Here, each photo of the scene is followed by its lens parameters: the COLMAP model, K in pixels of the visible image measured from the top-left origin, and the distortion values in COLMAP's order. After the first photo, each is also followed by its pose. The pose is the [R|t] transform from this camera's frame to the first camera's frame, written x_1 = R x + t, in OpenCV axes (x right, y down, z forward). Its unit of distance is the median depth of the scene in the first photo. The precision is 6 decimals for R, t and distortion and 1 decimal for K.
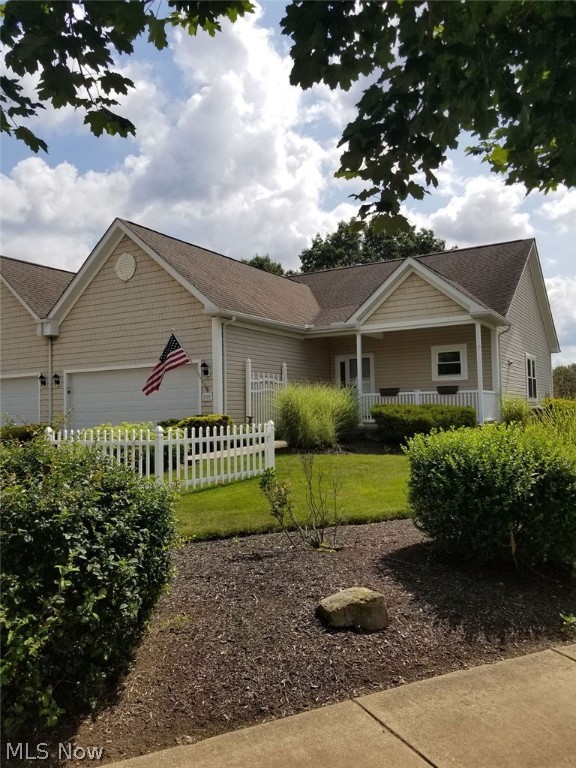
lens RADIAL K [[611.5, 0, 299.5], [0, 611.5, 373.3], [0, 0, 1]] dist [0.086419, -0.137586]
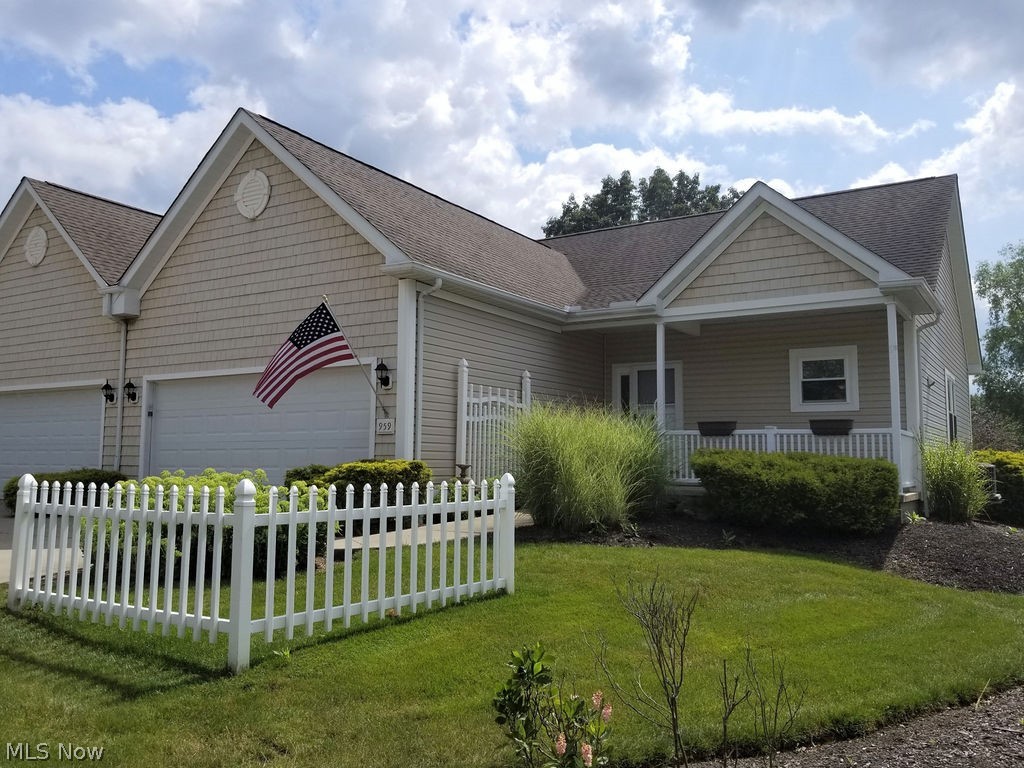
lens RADIAL K [[815.3, 0, 498.1], [0, 815.3, 360.8], [0, 0, 1]] dist [0.086419, -0.137586]
pose [[0.998909, 0.024491, -0.039760, -0.022677], [-0.026874, 0.997804, -0.060546, 0.020639], [0.038189, 0.061549, 0.997373, 0.265936]]
